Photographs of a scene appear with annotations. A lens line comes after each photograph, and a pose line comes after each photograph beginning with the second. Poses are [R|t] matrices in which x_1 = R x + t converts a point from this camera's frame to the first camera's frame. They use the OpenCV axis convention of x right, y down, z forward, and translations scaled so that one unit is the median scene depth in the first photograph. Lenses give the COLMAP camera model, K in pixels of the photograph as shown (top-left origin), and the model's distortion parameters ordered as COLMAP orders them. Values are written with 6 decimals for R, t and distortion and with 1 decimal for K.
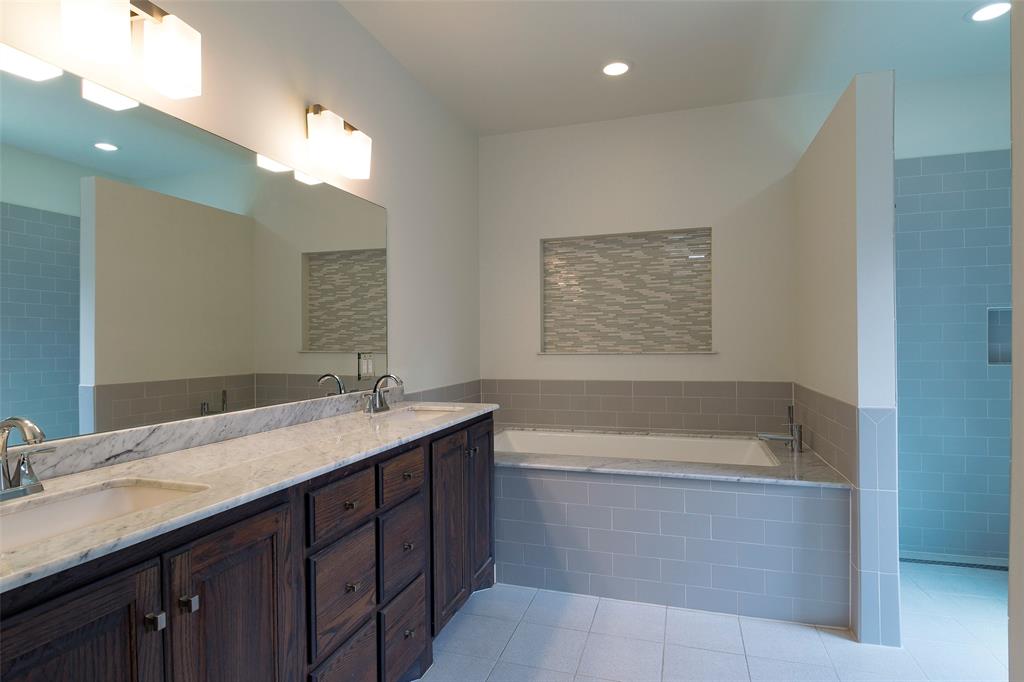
lens RADIAL K [[544.3, 0, 520.3], [0, 544.3, 337.1], [0, 0, 1]] dist [0.013751, -0.018100]
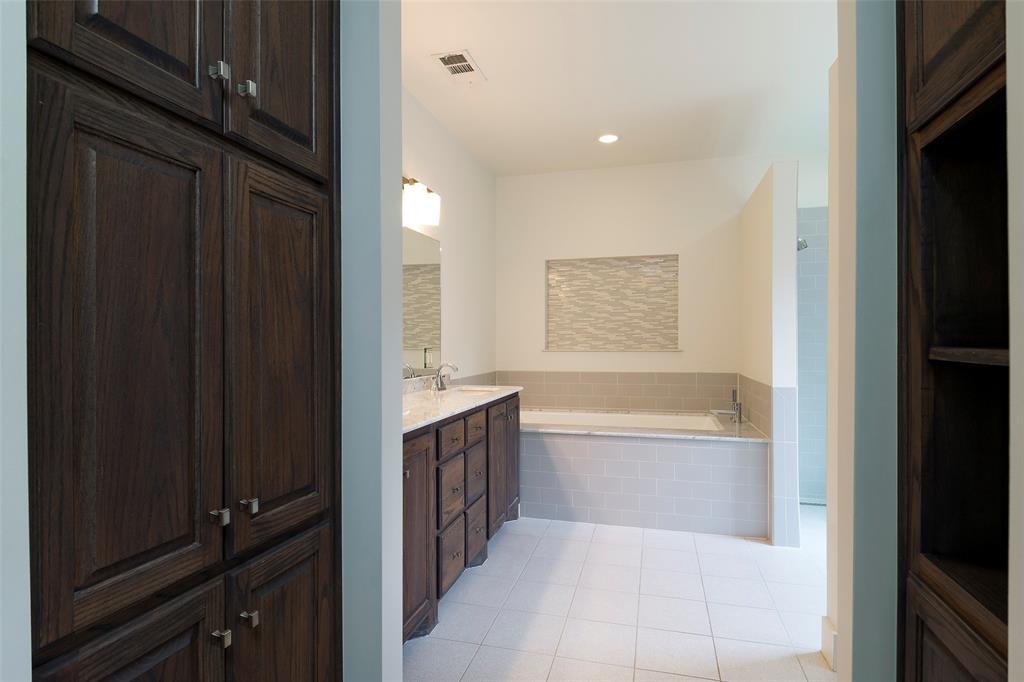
lens RADIAL K [[544.3, 0, 519.5], [0, 544.3, 338.9], [0, 0, 1]] dist [0.013751, -0.018100]
pose [[0.998930, 0.007103, 0.045694, -0.113550], [-0.007256, 0.999969, 0.003169, -0.000422], [-0.045670, -0.003498, 0.998950, -0.372329]]
